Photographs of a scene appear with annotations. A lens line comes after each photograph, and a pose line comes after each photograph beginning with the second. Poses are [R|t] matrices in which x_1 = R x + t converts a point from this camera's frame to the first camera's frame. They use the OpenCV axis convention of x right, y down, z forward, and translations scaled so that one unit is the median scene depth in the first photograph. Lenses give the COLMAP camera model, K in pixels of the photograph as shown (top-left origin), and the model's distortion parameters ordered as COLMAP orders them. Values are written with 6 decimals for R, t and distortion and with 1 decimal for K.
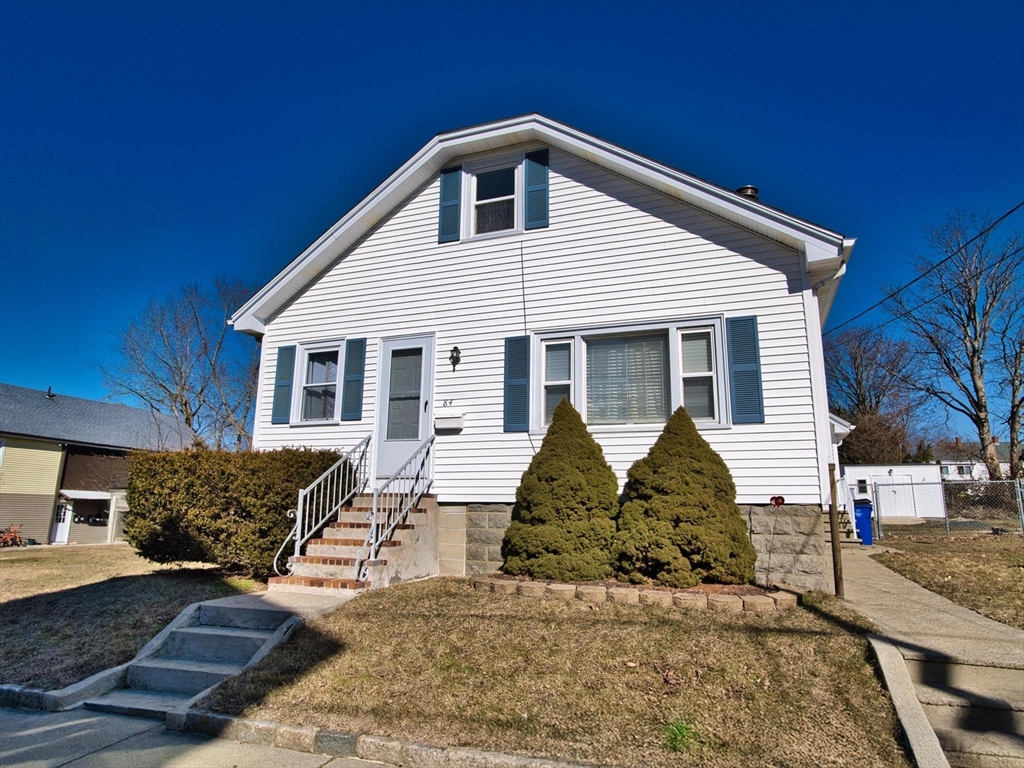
lens RADIAL K [[615.9, 0, 519.4], [0, 615.9, 378.5], [0, 0, 1]] dist [-0.045581, 0.027613]
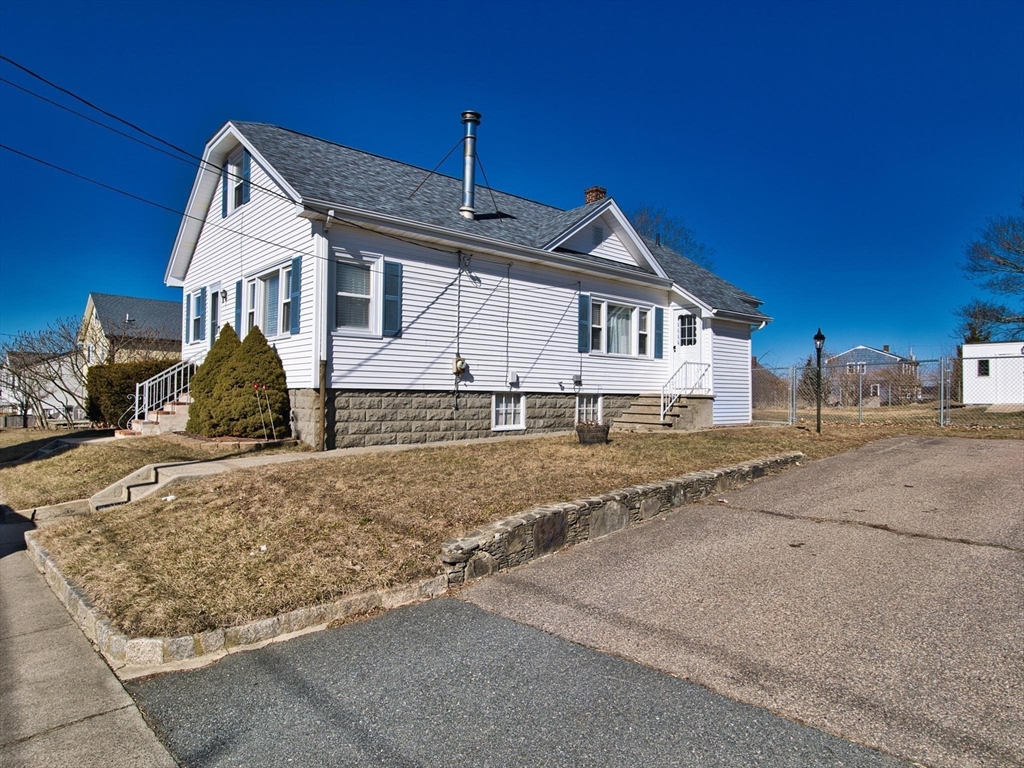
lens RADIAL K [[615.9, 0, 511.3], [0, 615.9, 385.3], [0, 0, 1]] dist [-0.045581, 0.027613]
pose [[0.887893, -0.014171, -0.459832, 1.204069], [0.099928, 0.981602, 0.162700, 0.006413], [0.449067, -0.190411, 0.872973, -0.049074]]
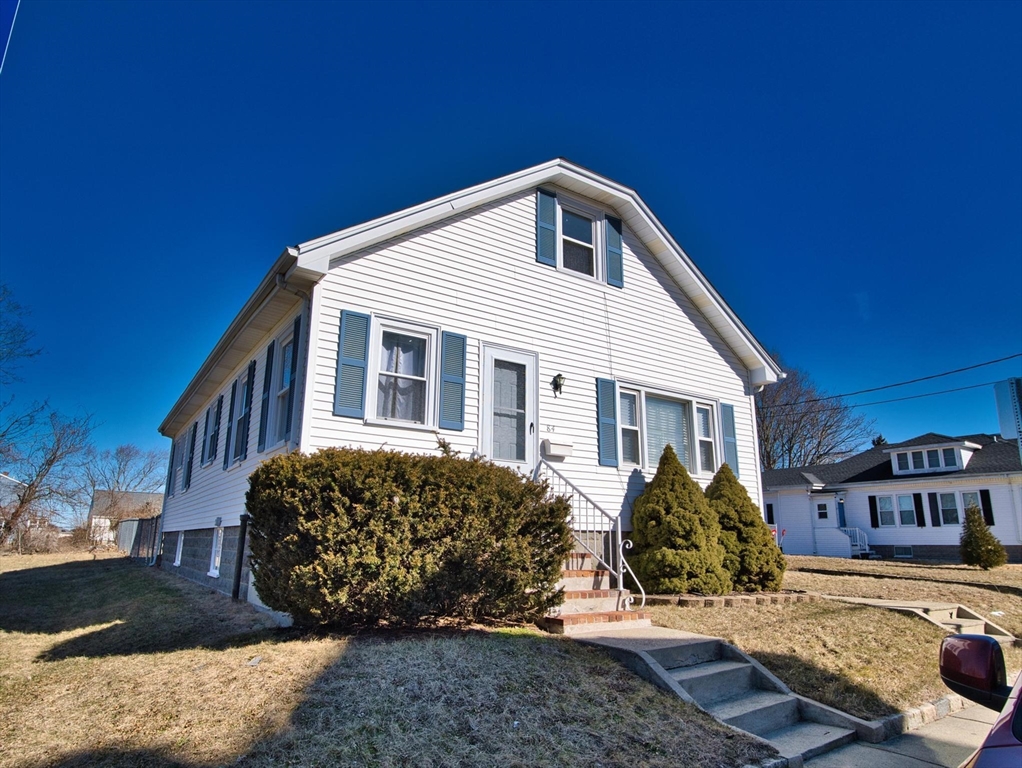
lens RADIAL K [[614.7, 0, 516.1], [0, 614.7, 392.8], [0, 0, 1]] dist [-0.045581, 0.027613]
pose [[0.588742, 0.187278, 0.786327, -0.907360], [-0.172892, 0.979453, -0.103826, 0.092615], [-0.789614, -0.074823, 0.609024, 0.435925]]
